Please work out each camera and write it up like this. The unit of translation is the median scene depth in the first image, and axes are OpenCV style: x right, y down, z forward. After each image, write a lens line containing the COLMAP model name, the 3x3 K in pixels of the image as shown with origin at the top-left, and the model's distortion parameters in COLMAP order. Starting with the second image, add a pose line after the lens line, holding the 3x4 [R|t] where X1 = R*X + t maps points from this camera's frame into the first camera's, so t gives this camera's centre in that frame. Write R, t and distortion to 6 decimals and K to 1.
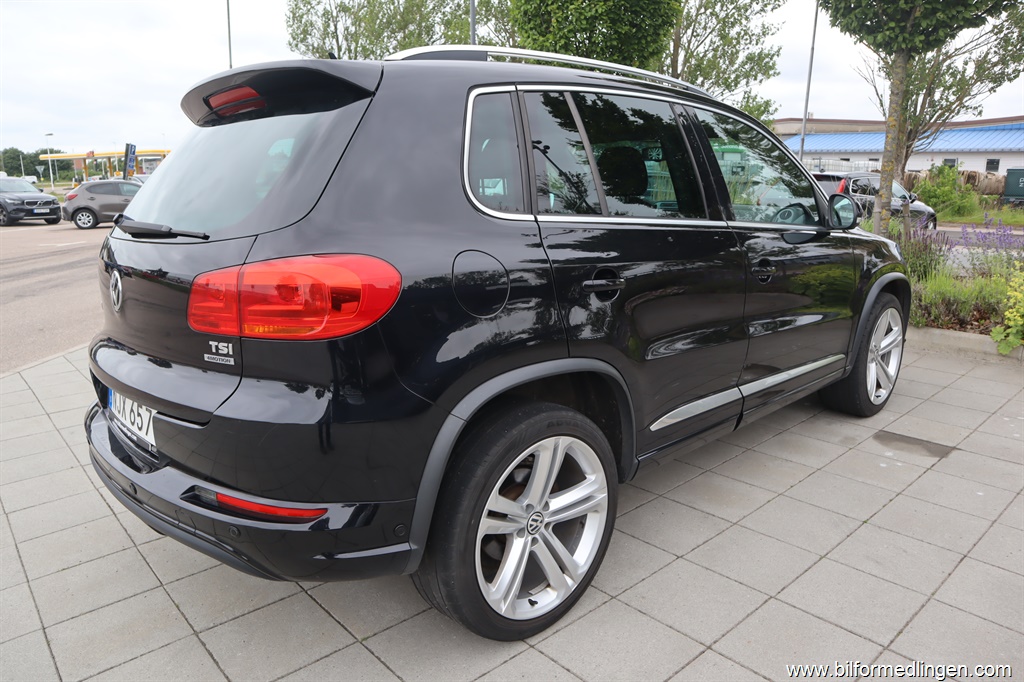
lens RADIAL K [[704.3, 0, 511.2], [0, 704.3, 357.0], [0, 0, 1]] dist [-0.119728, 0.067298]
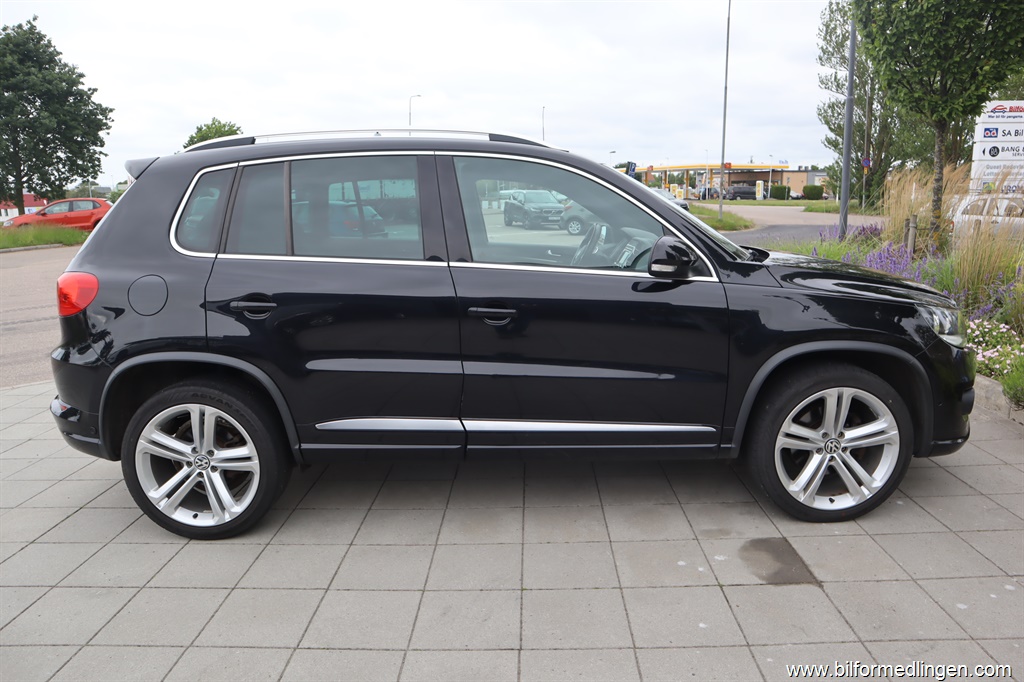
lens RADIAL K [[704.3, 0, 511.2], [0, 704.3, 357.0], [0, 0, 1]] dist [-0.119728, 0.067298]
pose [[0.732926, 0.145474, -0.664572, 0.867769], [-0.158265, 0.986528, 0.041407, -0.086062], [0.661643, 0.074830, 0.746076, 0.204646]]
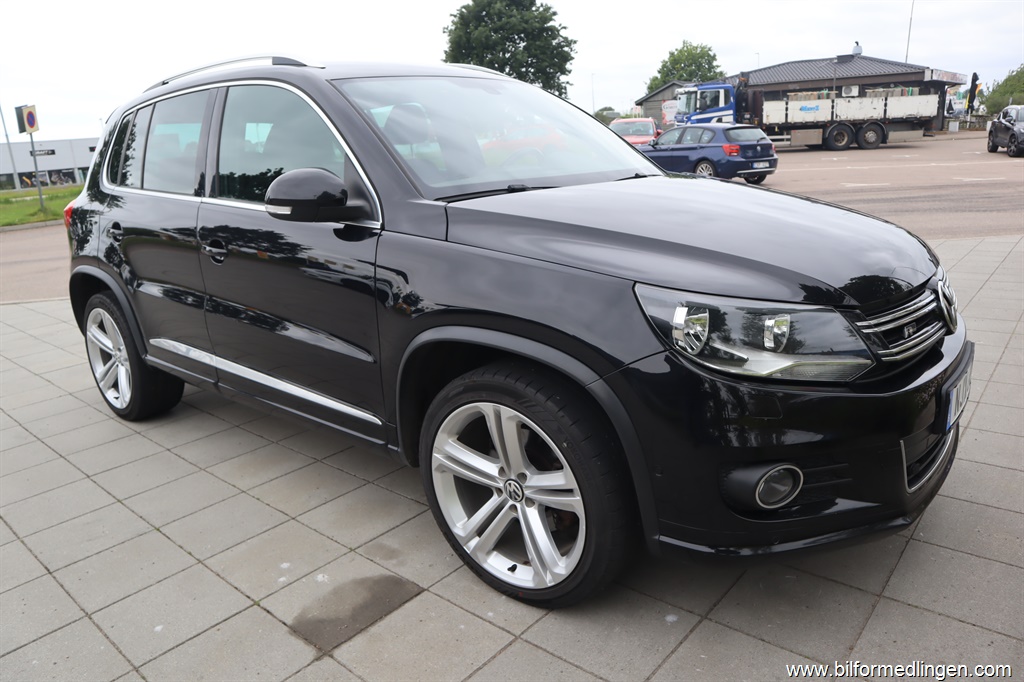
lens RADIAL K [[704.3, 0, 511.2], [0, 704.3, 357.0], [0, 0, 1]] dist [-0.119728, 0.067298]
pose [[0.136986, 0.293329, -0.946146, 1.119610], [-0.192446, 0.944833, 0.265059, -0.260409], [0.971699, 0.145772, 0.185879, 1.005534]]
